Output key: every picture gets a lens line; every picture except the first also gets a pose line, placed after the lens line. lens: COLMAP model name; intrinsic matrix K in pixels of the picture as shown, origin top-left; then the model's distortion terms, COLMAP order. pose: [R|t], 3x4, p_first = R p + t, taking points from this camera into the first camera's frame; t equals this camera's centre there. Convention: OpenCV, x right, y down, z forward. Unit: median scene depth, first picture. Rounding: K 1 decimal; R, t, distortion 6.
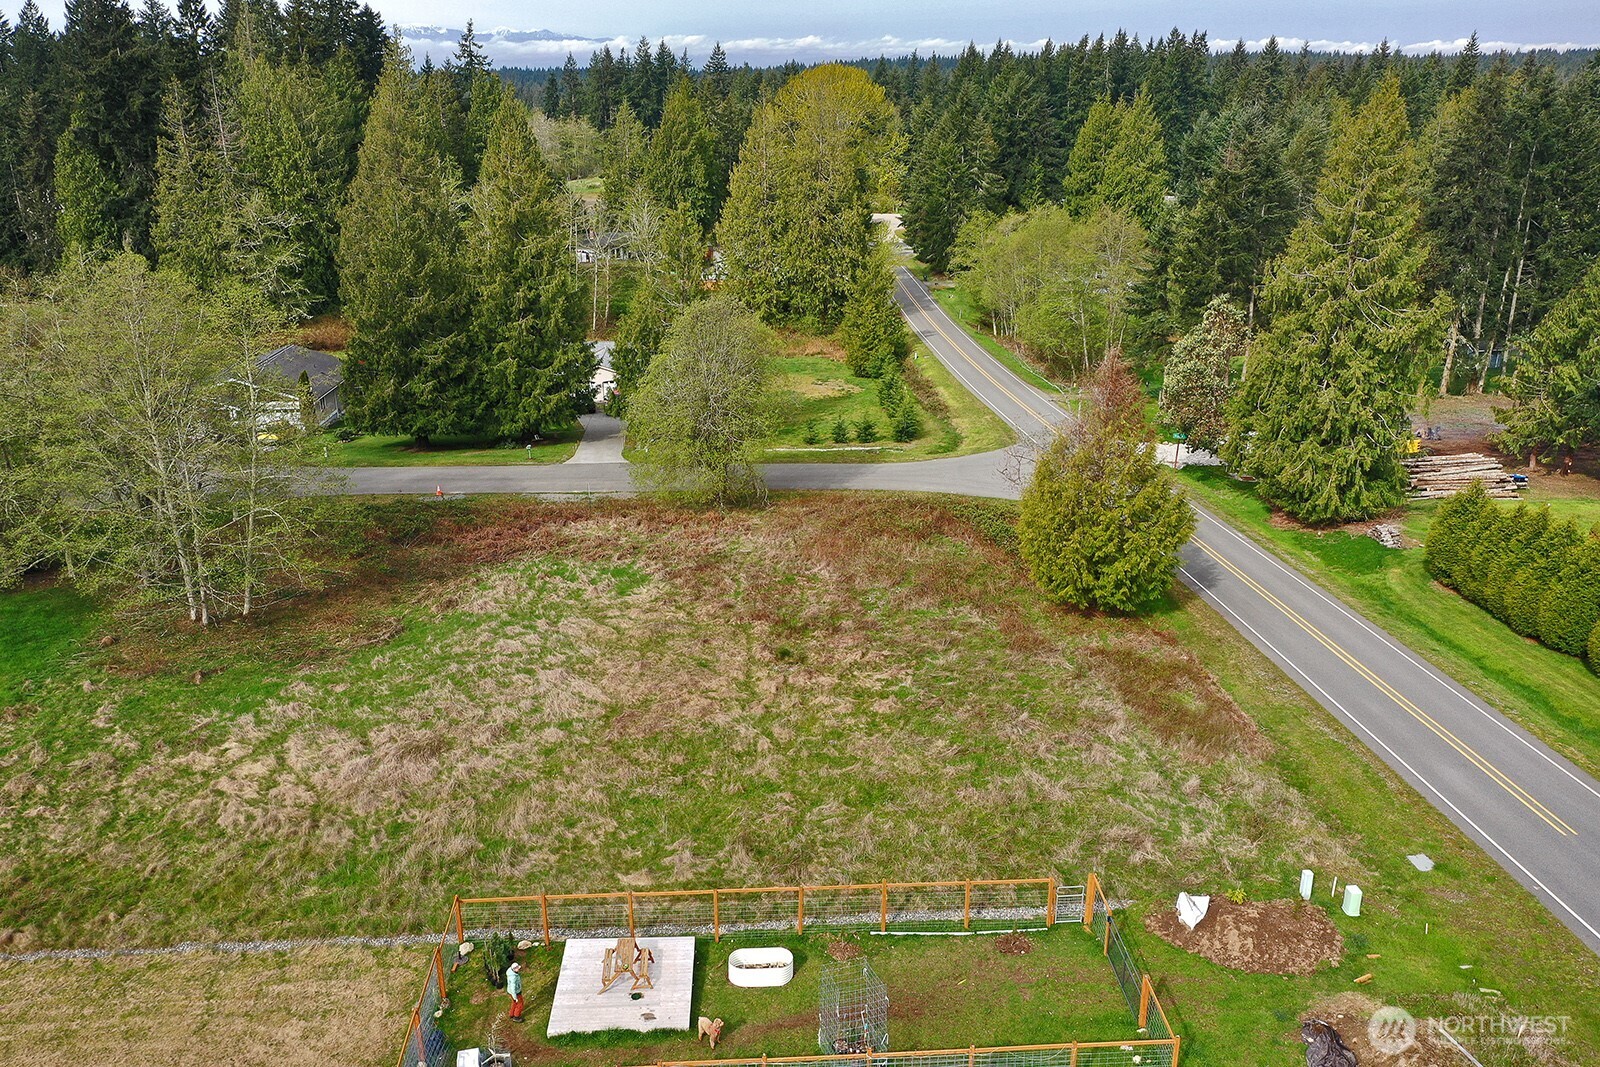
lens RADIAL K [[1275.4, 0, 805.7], [0, 1275.4, 531.1], [0, 0, 1]] dist [0.005351, -0.000662]
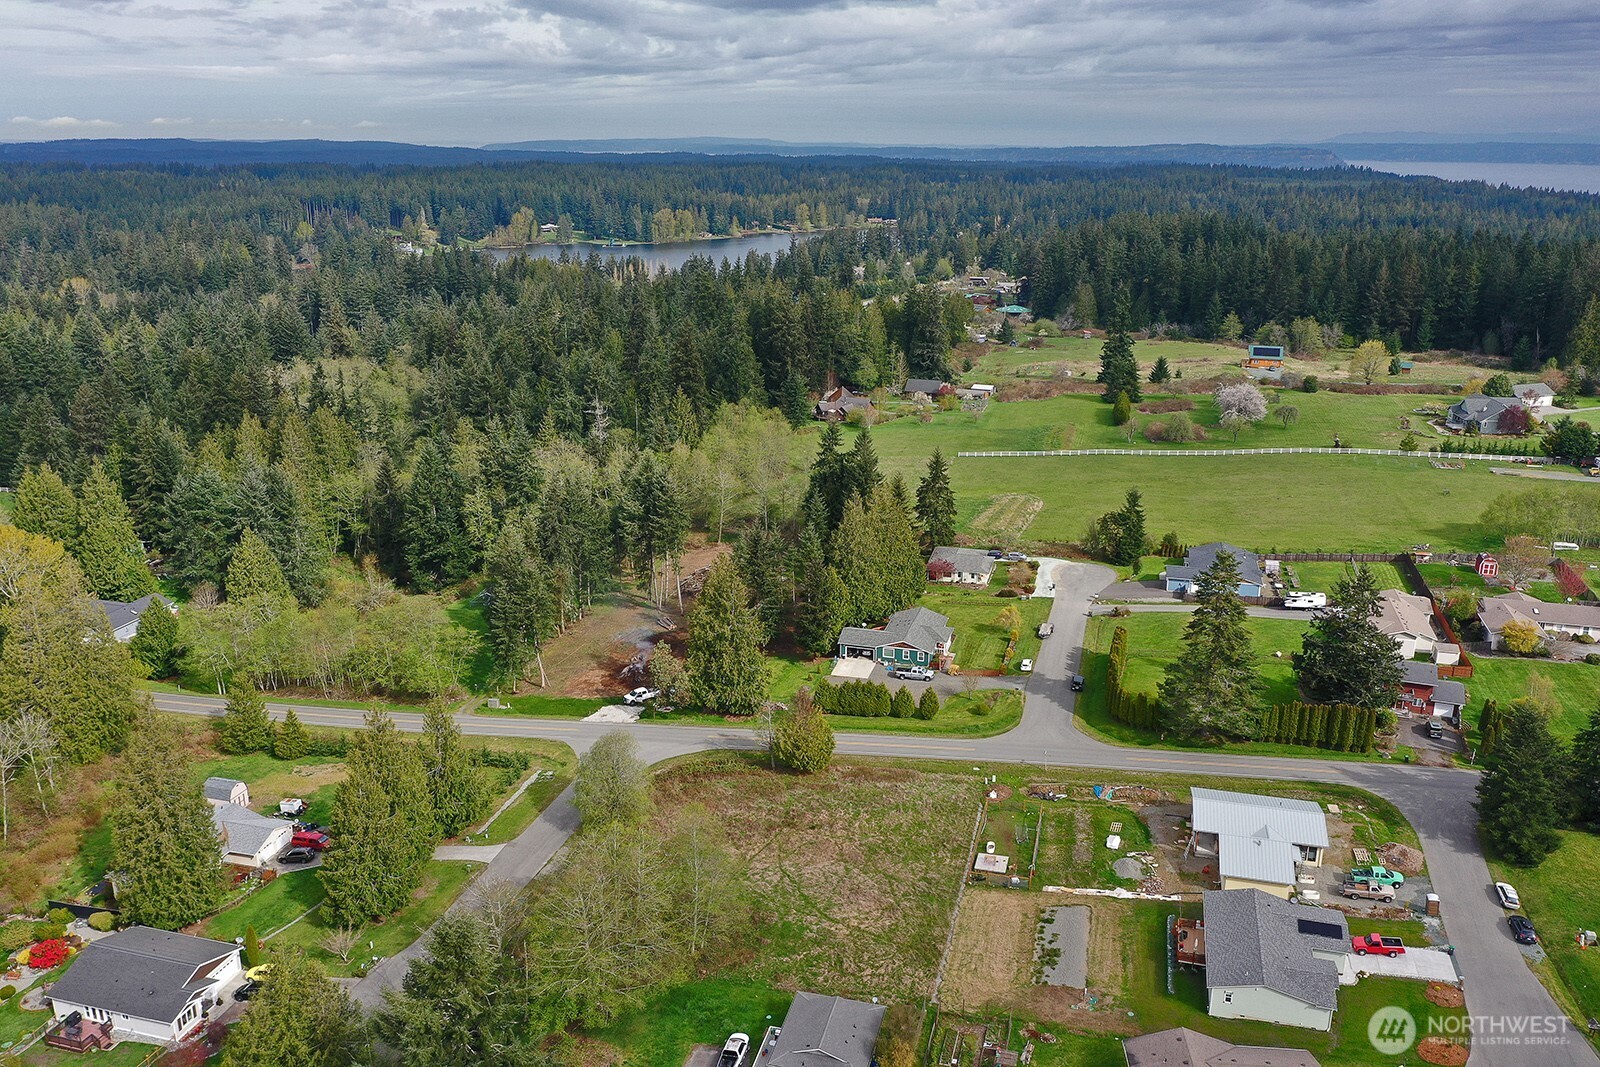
lens RADIAL K [[1264.5, 0, 803.9], [0, 1264.5, 531.5], [0, 0, 1]] dist [-0.000551, -0.001148]
pose [[0.310215, -0.279218, 0.908737, -2.181075], [0.323137, 0.929950, 0.175427, -0.926387], [-0.894063, 0.239227, 0.378710, -0.203768]]
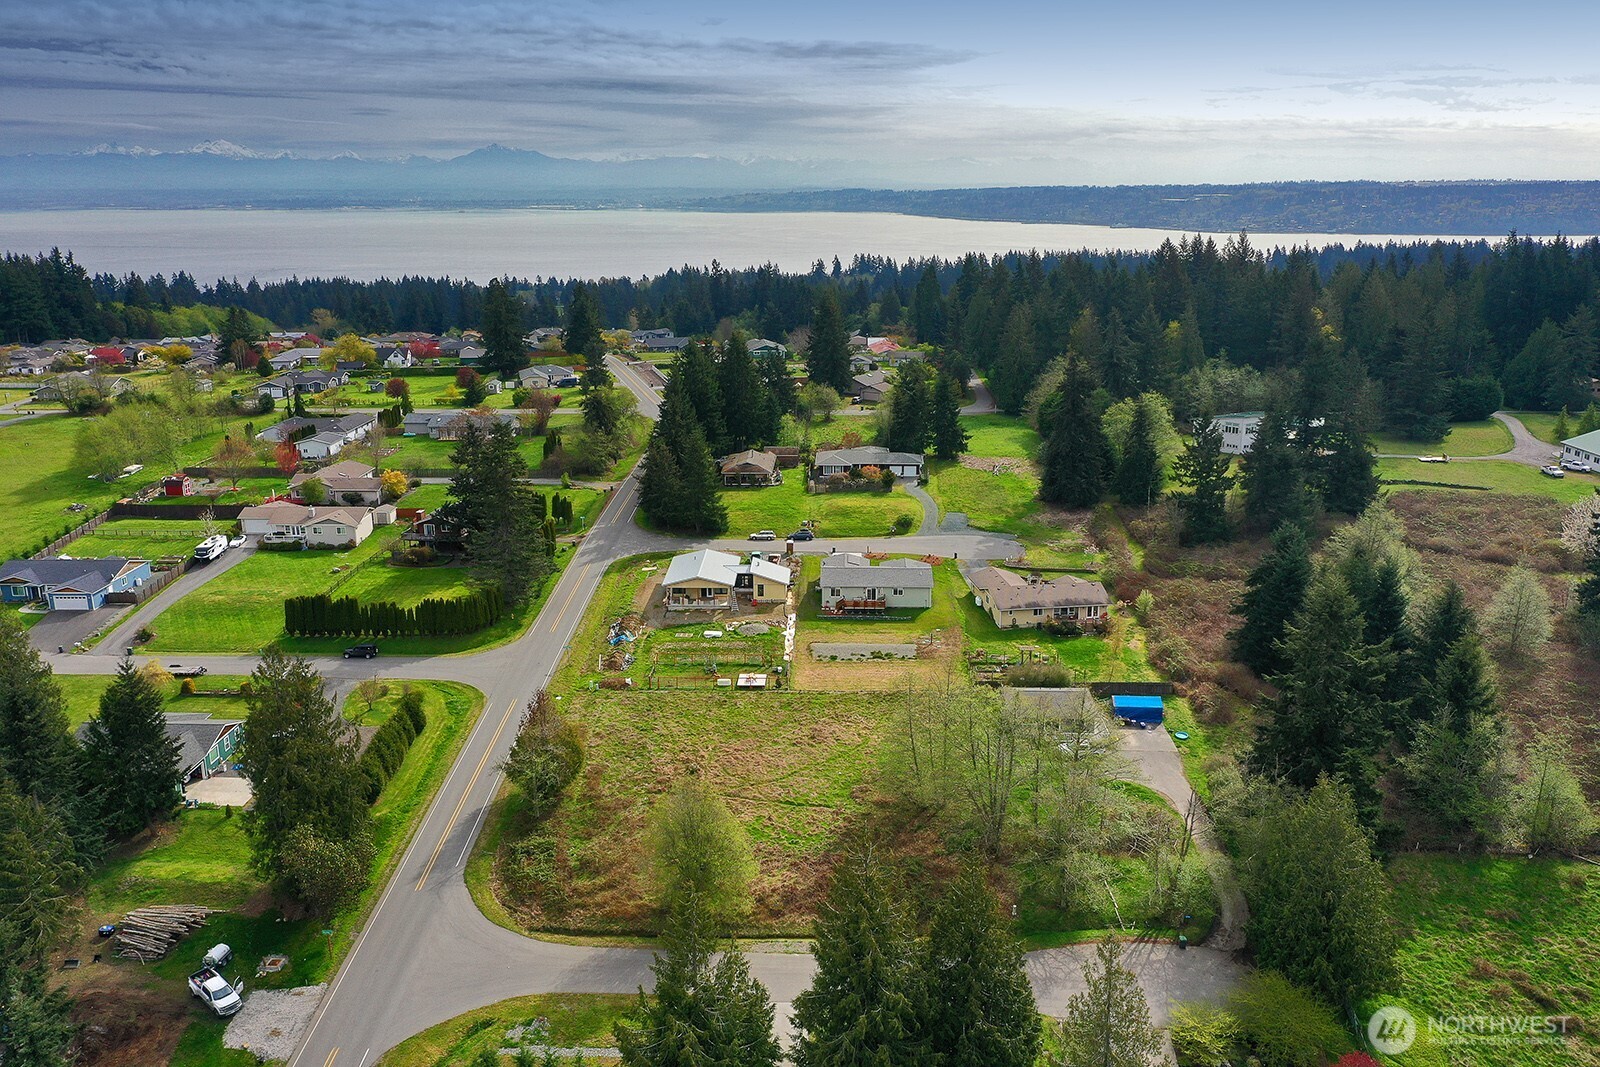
lens RADIAL K [[1264.5, 0, 803.9], [0, 1264.5, 531.5], [0, 0, 1]] dist [-0.000551, -0.001148]
pose [[-0.996448, -0.017070, 0.082457, -0.391296], [0.033972, 0.814510, 0.579154, -1.565999], [-0.077049, 0.579899, -0.811037, 2.461265]]
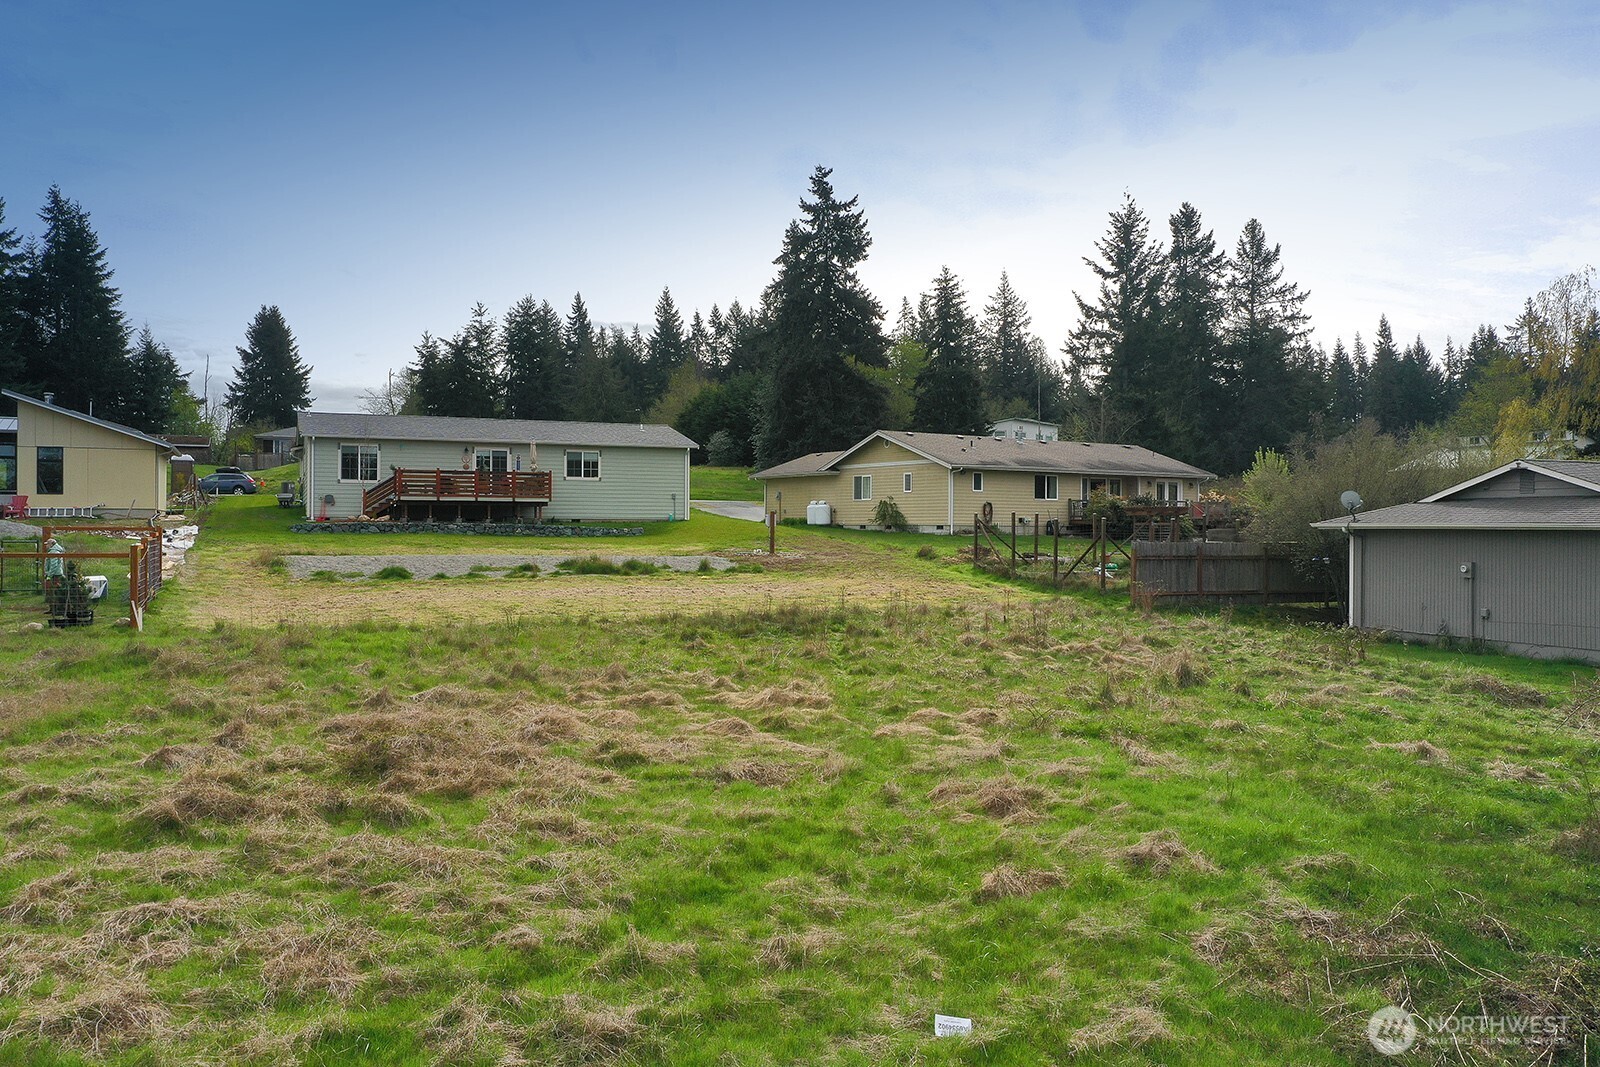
lens RADIAL K [[1275.4, 0, 805.7], [0, 1275.4, 531.1], [0, 0, 1]] dist [0.005351, -0.000662]
pose [[-0.940218, 0.002789, -0.340561, -0.214020], [-0.115699, 0.937880, 0.327100, -0.001048], [0.320318, 0.346948, -0.881489, 0.976654]]
